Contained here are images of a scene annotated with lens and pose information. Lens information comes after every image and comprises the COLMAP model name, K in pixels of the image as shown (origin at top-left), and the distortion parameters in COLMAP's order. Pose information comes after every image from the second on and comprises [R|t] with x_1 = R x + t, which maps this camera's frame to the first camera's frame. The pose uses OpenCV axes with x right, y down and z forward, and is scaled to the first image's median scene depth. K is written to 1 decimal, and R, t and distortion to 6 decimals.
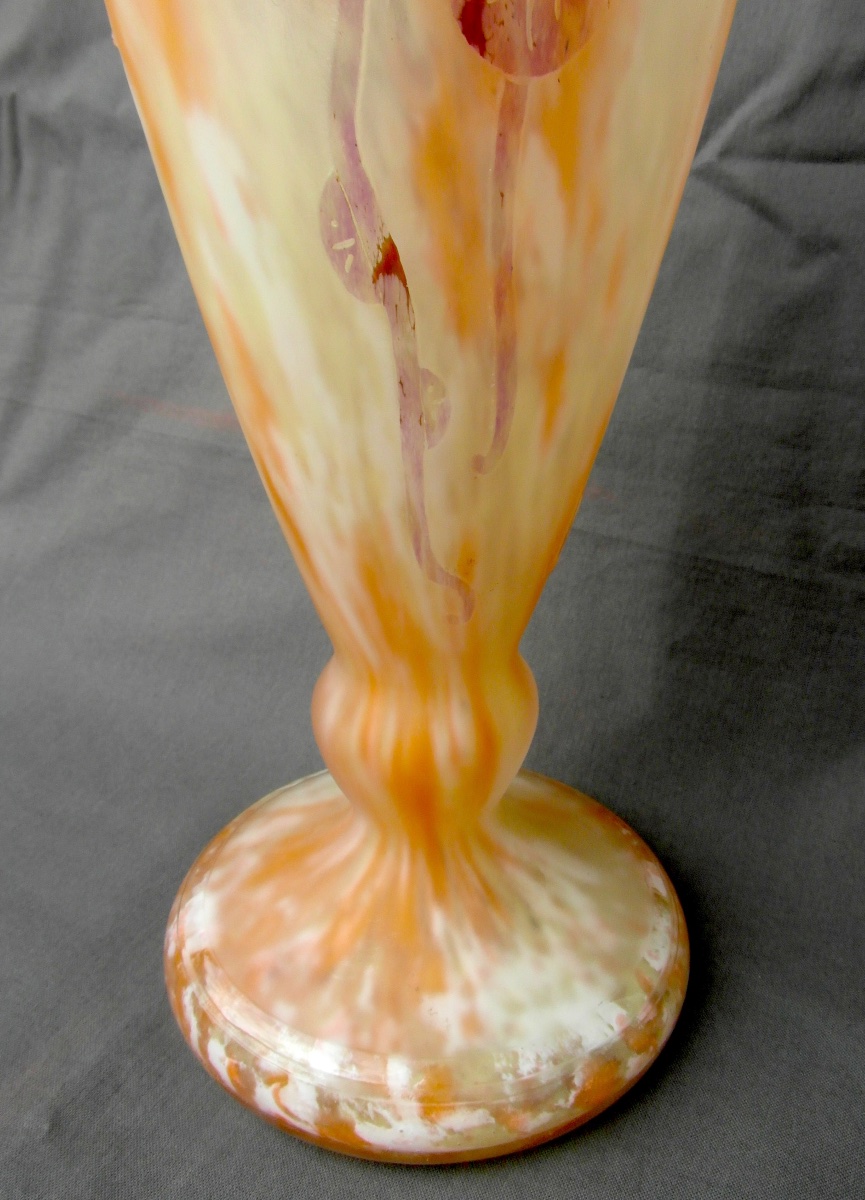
lens RADIAL K [[955.3, 0, 433.3], [0, 955.3, 594.6], [0, 0, 1]] dist [-0.012383, 0.004182]
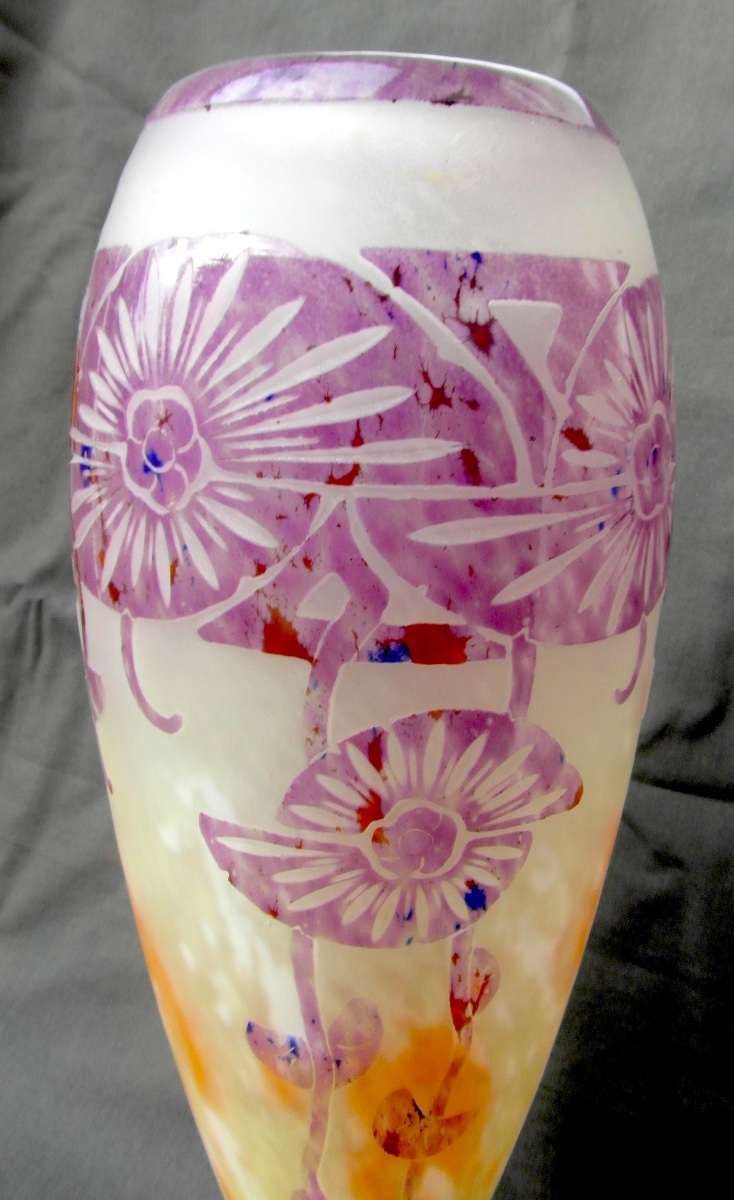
lens RADIAL K [[924.0, 0, 389.5], [0, 924.0, 573.5], [0, 0, 1]] dist [-0.028877, 0.001030]
pose [[0.999398, 0.030836, 0.015905, -0.013916], [-0.027844, 0.986298, -0.162609, -1.053959], [-0.020701, 0.162068, 0.986562, -0.575805]]
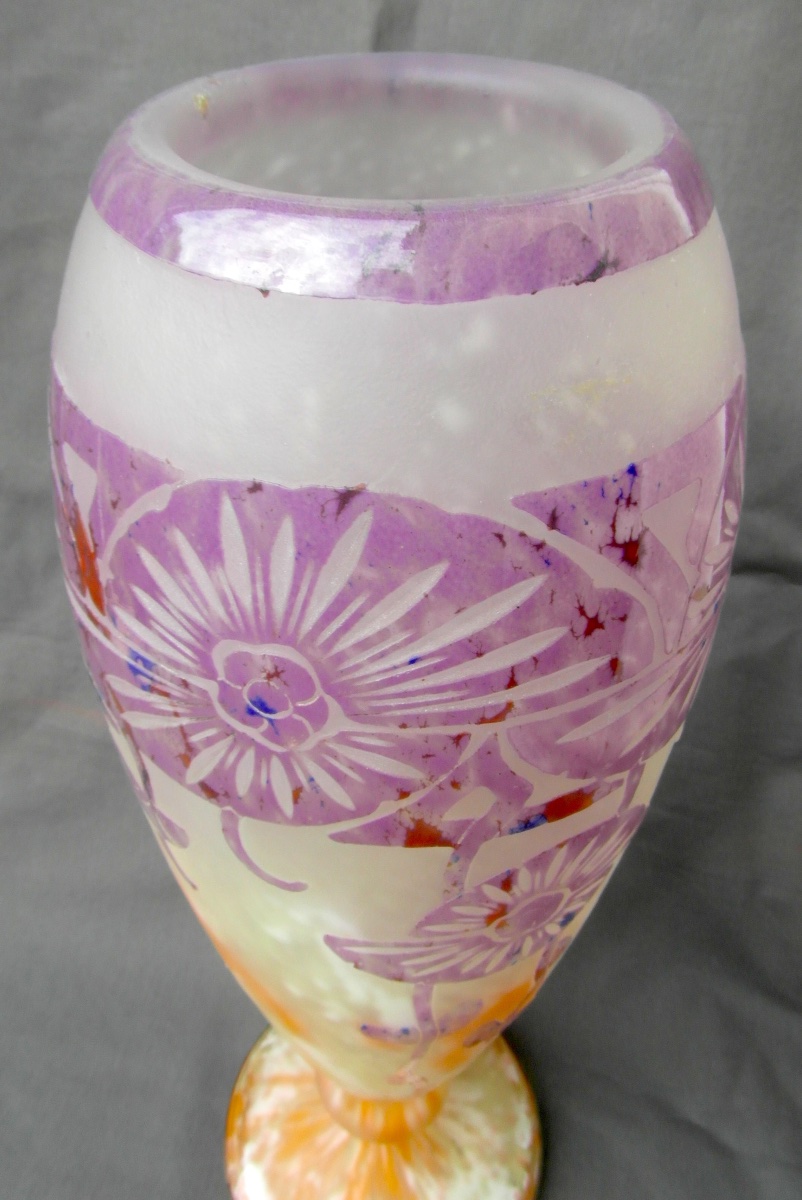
lens RADIAL K [[907.0, 0, 349.7], [0, 907.0, 556.3], [0, 0, 1]] dist [-0.006249, 0.012348]
pose [[0.962698, -0.182014, 0.200207, -0.324706], [0.128994, 0.959162, 0.251733, -1.677180], [-0.237850, -0.216517, 0.946862, -0.413331]]
